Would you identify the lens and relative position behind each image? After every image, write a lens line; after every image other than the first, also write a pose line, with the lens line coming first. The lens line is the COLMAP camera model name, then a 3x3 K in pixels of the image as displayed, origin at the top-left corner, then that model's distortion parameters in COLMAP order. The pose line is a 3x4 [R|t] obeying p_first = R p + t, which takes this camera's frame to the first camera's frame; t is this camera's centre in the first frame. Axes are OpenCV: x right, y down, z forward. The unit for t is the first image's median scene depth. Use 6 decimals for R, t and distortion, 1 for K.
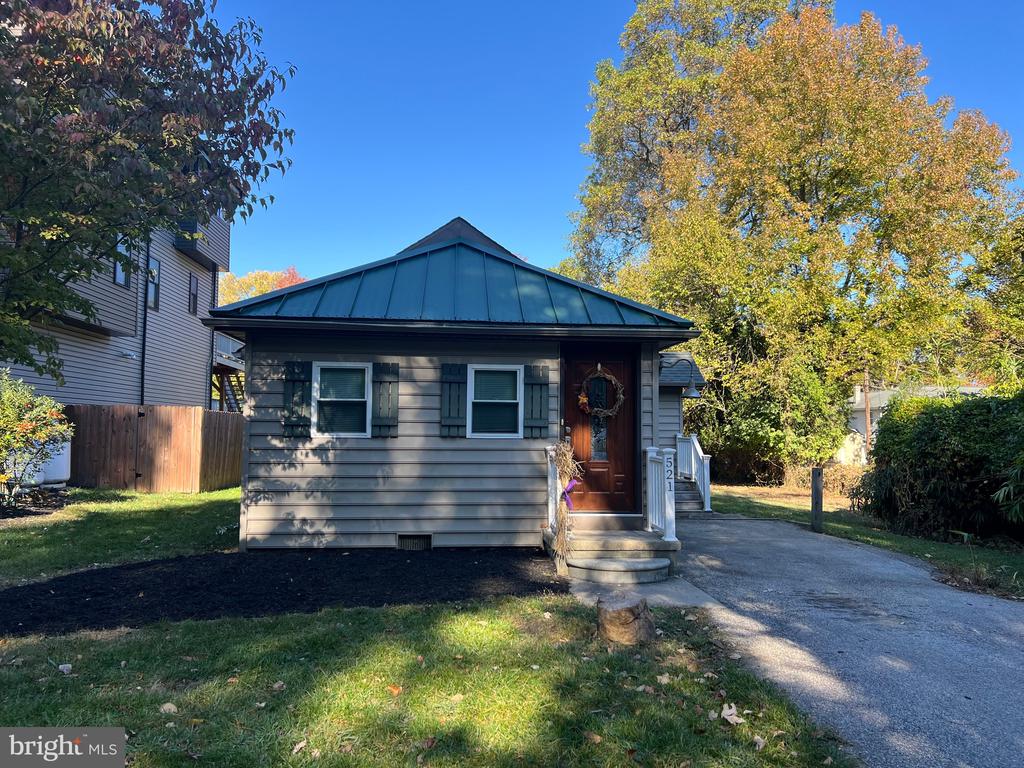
lens RADIAL K [[769.1, 0, 512.1], [0, 769.1, 404.5], [0, 0, 1]] dist [0.075140, -0.069539]
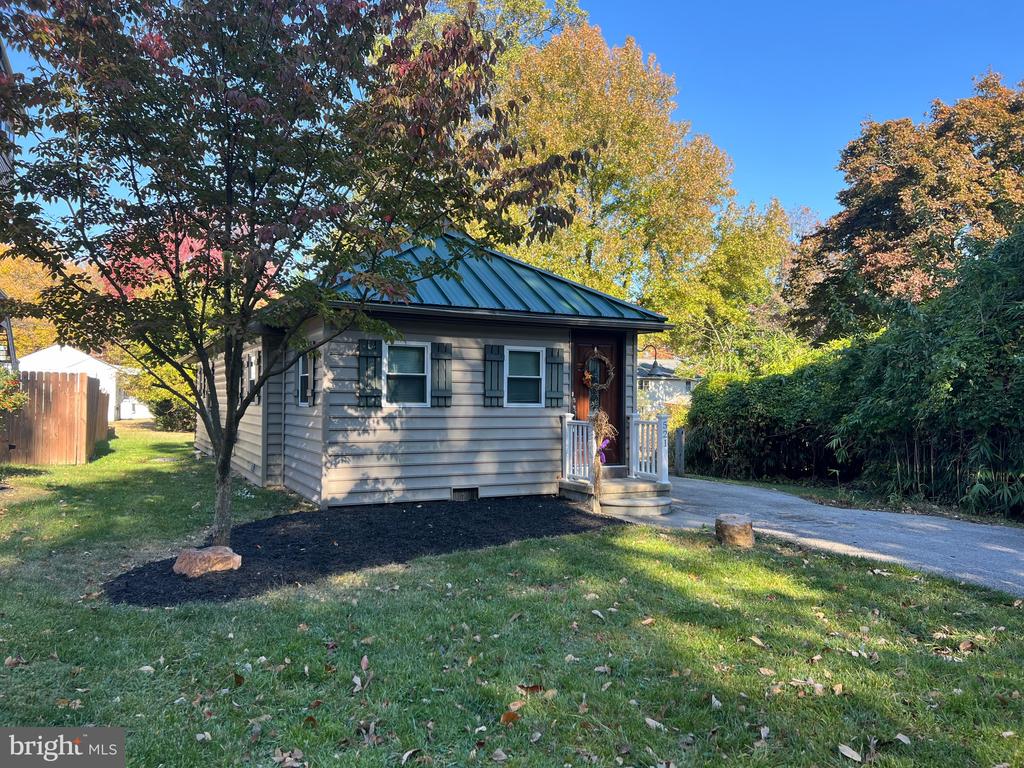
lens RADIAL K [[769.1, 0, 512.1], [0, 769.1, 404.5], [0, 0, 1]] dist [0.075140, -0.069539]
pose [[0.929535, -0.002460, 0.368725, -0.495313], [-0.014780, 0.998926, 0.043923, -0.013666], [-0.368437, -0.046277, 0.928500, -0.122861]]
